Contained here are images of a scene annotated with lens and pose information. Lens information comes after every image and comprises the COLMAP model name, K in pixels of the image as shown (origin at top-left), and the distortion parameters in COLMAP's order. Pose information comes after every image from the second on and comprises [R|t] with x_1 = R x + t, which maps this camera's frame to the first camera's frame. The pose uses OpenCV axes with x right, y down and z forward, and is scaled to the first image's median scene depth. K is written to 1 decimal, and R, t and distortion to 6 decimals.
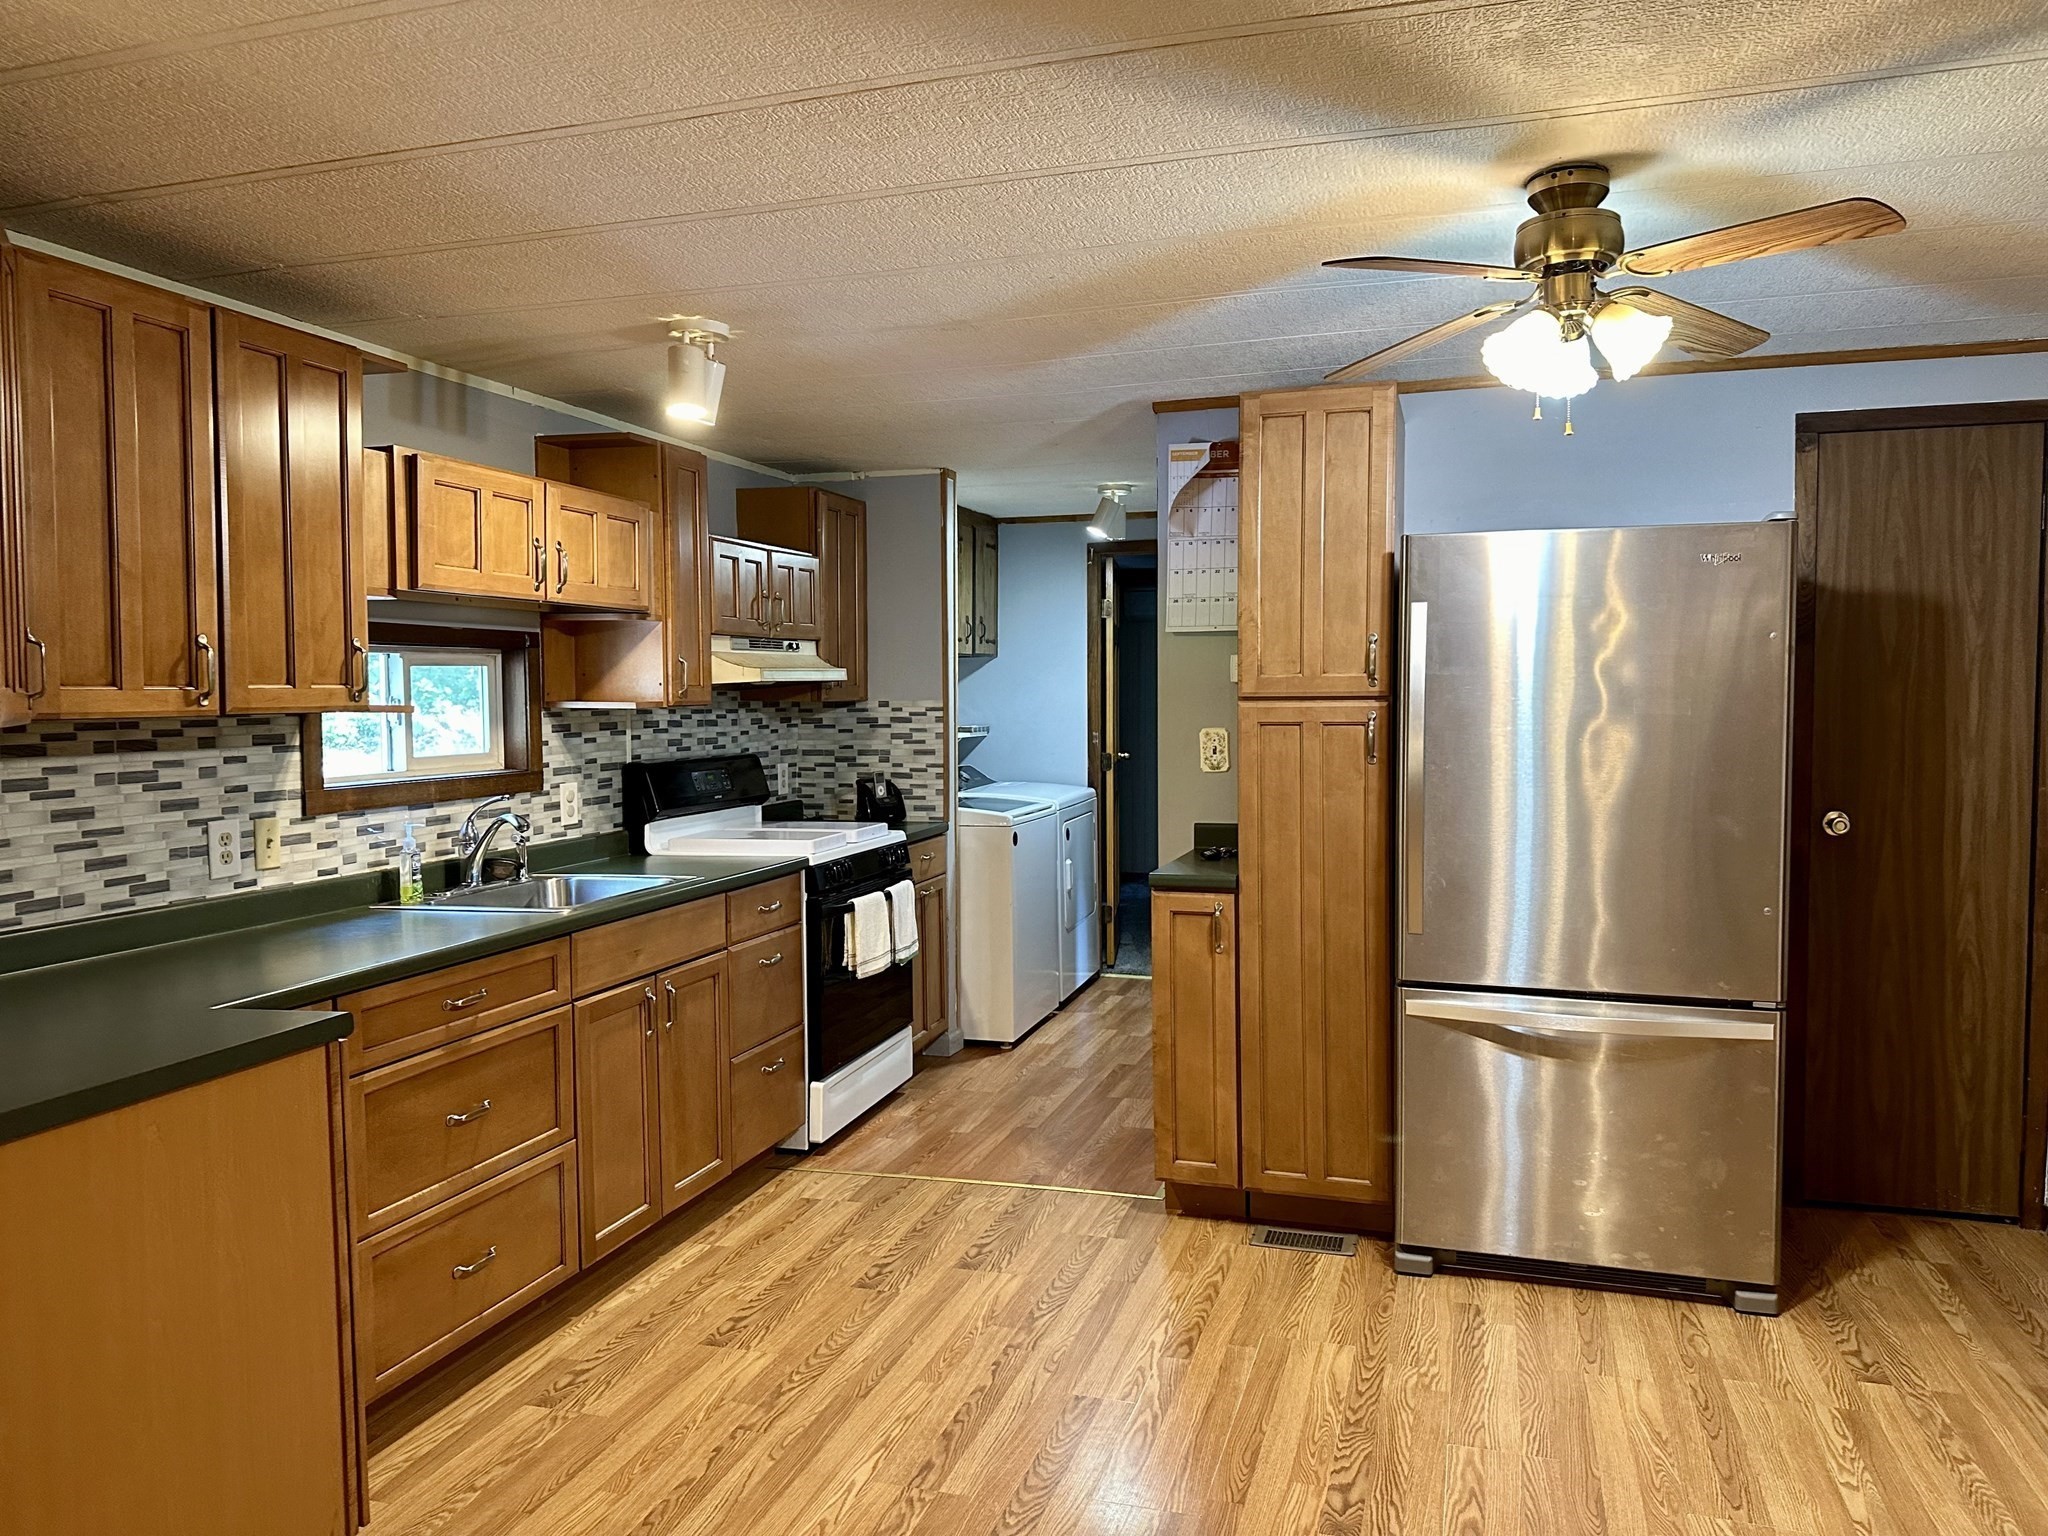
lens RADIAL K [[1419.9, 0, 1030.3], [0, 1419.9, 760.0], [0, 0, 1]] dist [0.159450, -0.292019]
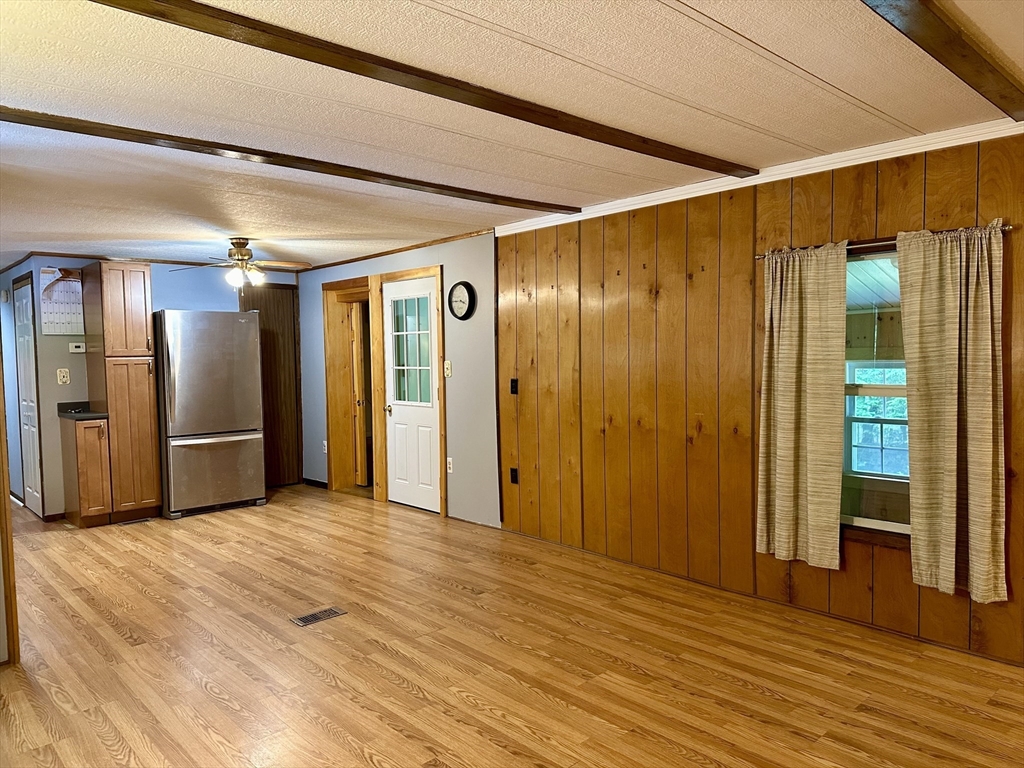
lens RADIAL K [[713.5, 0, 512.0], [0, 713.5, 384.0], [0, 0, 1]] dist [0.063910, -0.087517]
pose [[0.494544, -0.040361, 0.868215, -0.692625], [0.059792, 0.998135, 0.012343, 0.044001], [-0.867093, 0.045808, 0.496035, -0.492442]]
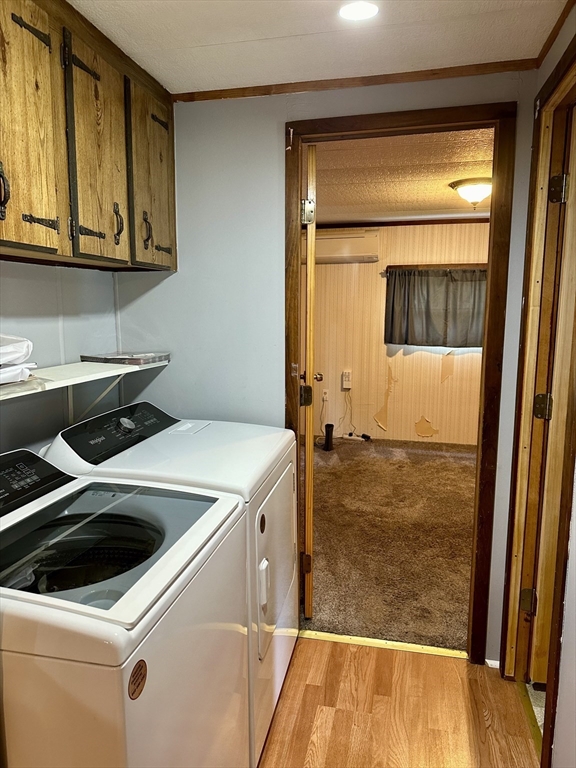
lens RADIAL K [[540.7, 0, 288.0], [0, 540.7, 384.0], [0, 0, 1]] dist [0.058782, -0.005334]
pose [[0.996625, -0.003649, 0.082013, 0.027236], [-0.003893, 0.995786, 0.091620, -0.060796], [-0.082002, -0.091630, 0.992411, 1.143507]]
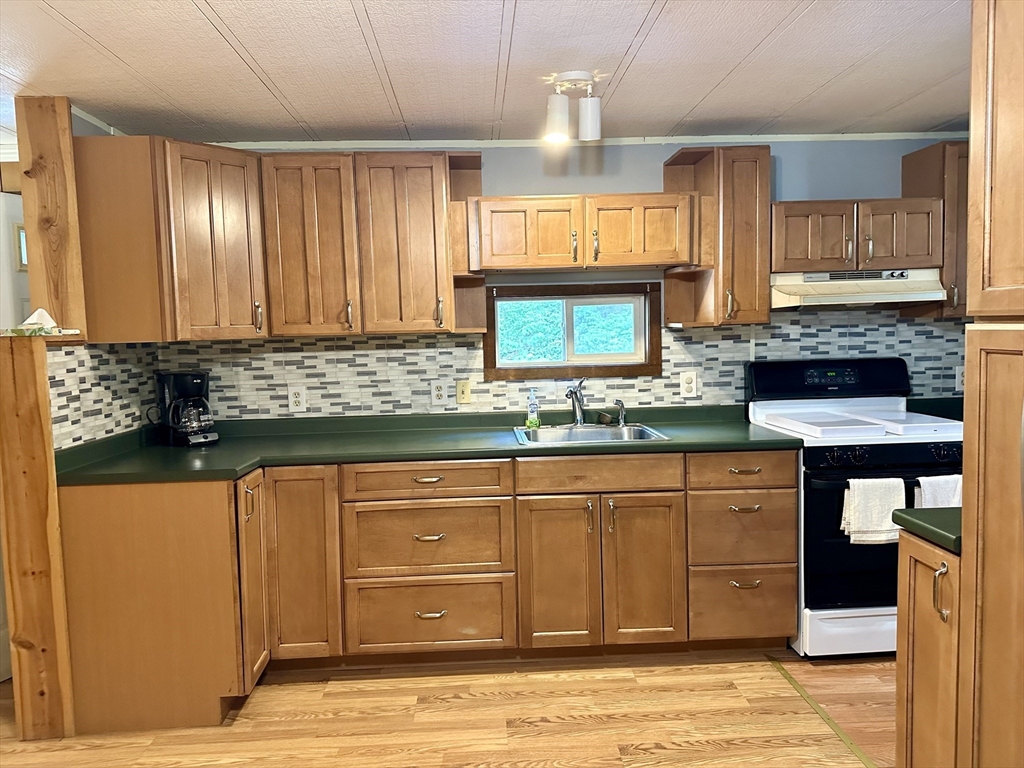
lens RADIAL K [[714.1, 0, 510.5], [0, 714.1, 377.8], [0, 0, 1]] dist [0.099197, -0.124620]
pose [[0.343195, 0.068760, -0.936744, 0.385370], [-0.022108, 0.997632, 0.065130, -0.026927], [0.939004, -0.001643, 0.343903, 0.537485]]
